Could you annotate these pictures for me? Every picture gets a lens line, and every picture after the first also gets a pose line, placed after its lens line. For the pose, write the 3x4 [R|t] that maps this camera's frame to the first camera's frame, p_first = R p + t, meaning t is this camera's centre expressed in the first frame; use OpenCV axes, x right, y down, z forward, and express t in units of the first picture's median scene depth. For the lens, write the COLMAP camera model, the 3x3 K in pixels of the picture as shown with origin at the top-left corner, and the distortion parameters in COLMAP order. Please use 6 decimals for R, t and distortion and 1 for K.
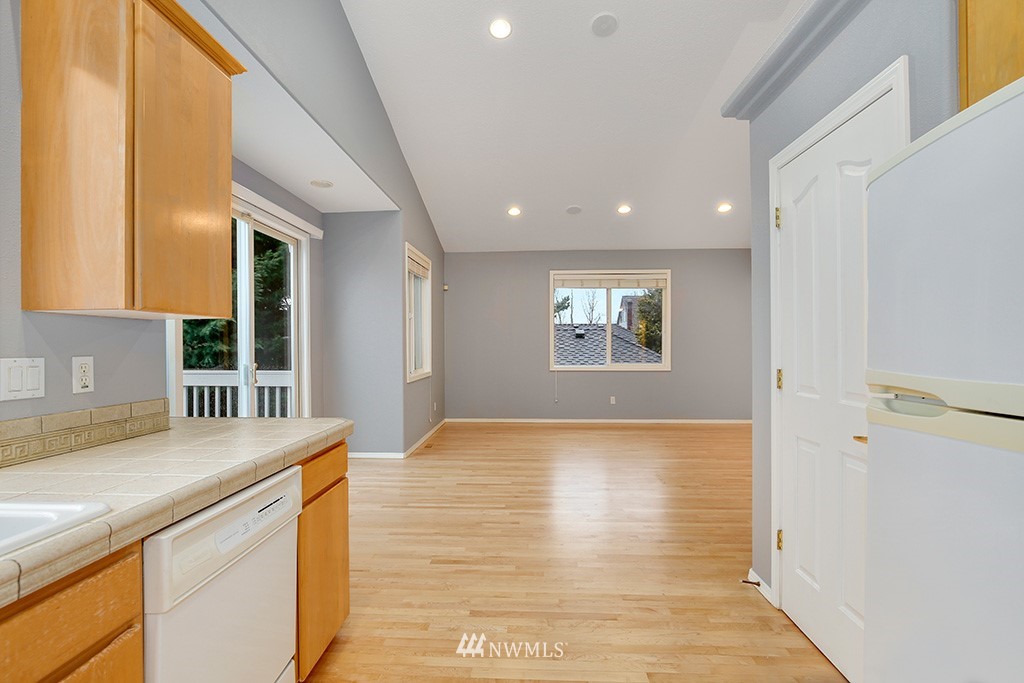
lens RADIAL K [[478.8, 0, 509.7], [0, 478.8, 344.7], [0, 0, 1]] dist [-0.028529, 0.009270]
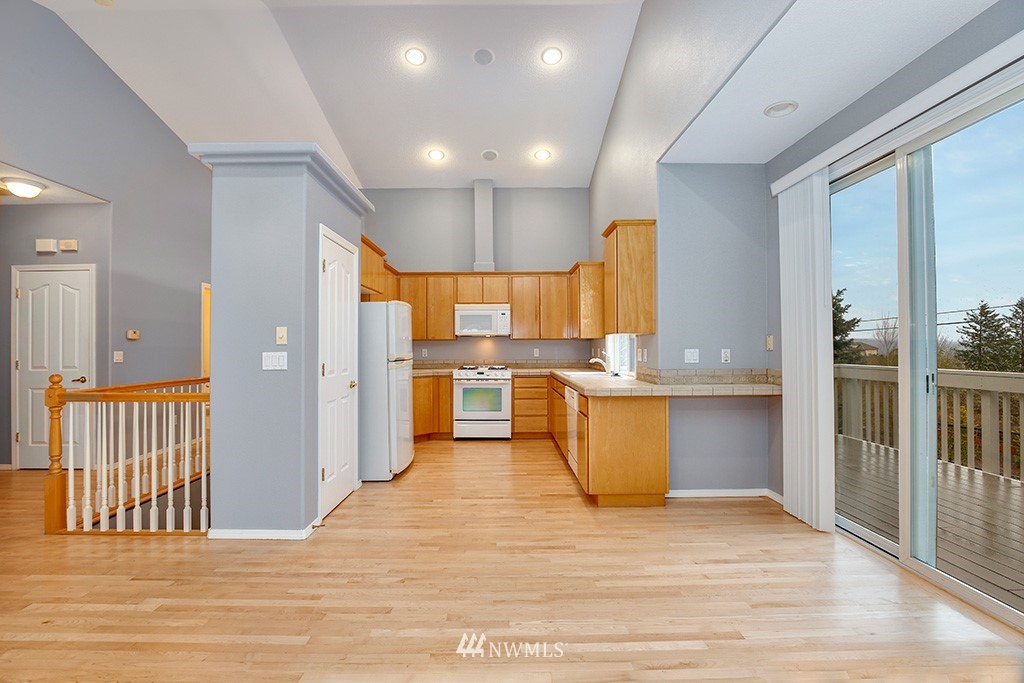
lens RADIAL K [[471.9, 0, 506.1], [0, 471.9, 340.5], [0, 0, 1]] dist [-0.037159, 0.007175]
pose [[-0.998659, 0.011645, -0.050449, 0.027096], [0.012488, 0.999787, -0.016439, 0.004761], [0.050246, -0.017047, -0.998591, 1.471120]]
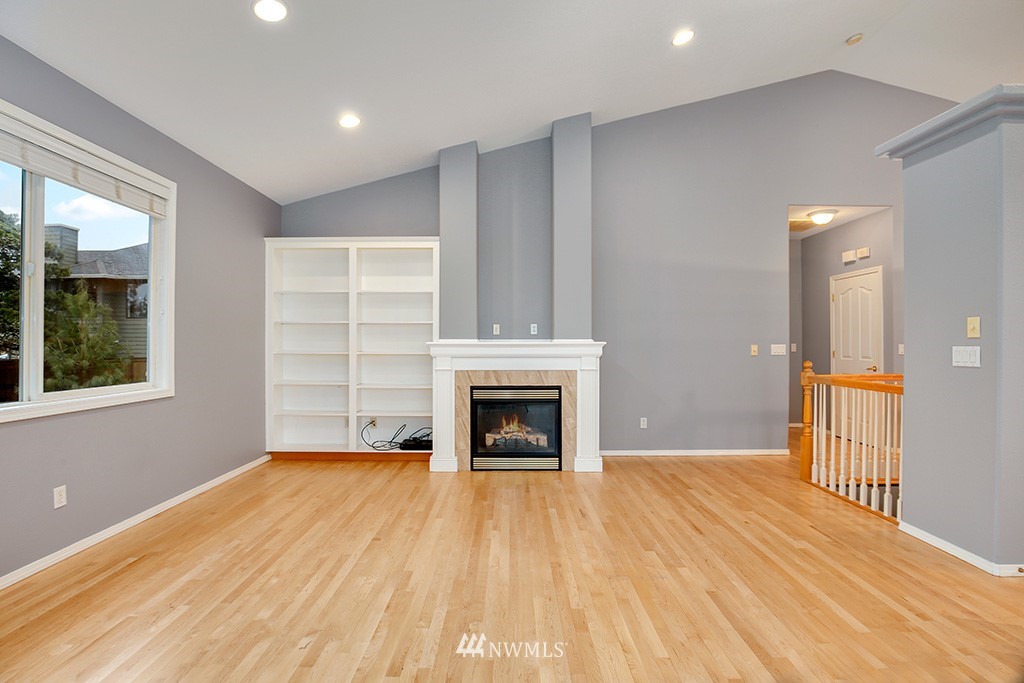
lens RADIAL K [[471.9, 0, 506.1], [0, 471.9, 340.5], [0, 0, 1]] dist [-0.037159, 0.007175]
pose [[-0.039248, 0.010274, 0.999177, -0.273677], [-0.002613, 0.999943, -0.010385, 0.006789], [-0.999226, -0.003019, -0.039219, 1.363451]]
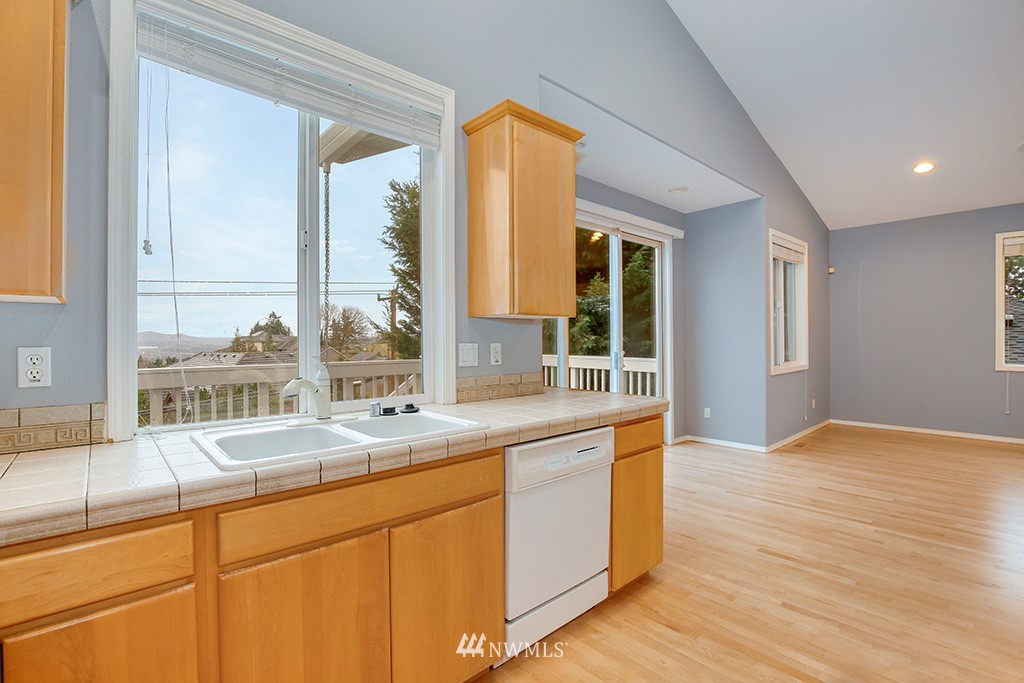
lens RADIAL K [[471.9, 0, 506.1], [0, 471.9, 340.5], [0, 0, 1]] dist [-0.037159, 0.007175]
pose [[0.699639, 0.004877, -0.714480, 0.117099], [0.002455, 0.999954, 0.009230, 0.000226], [0.714492, -0.008212, 0.699595, -0.052172]]
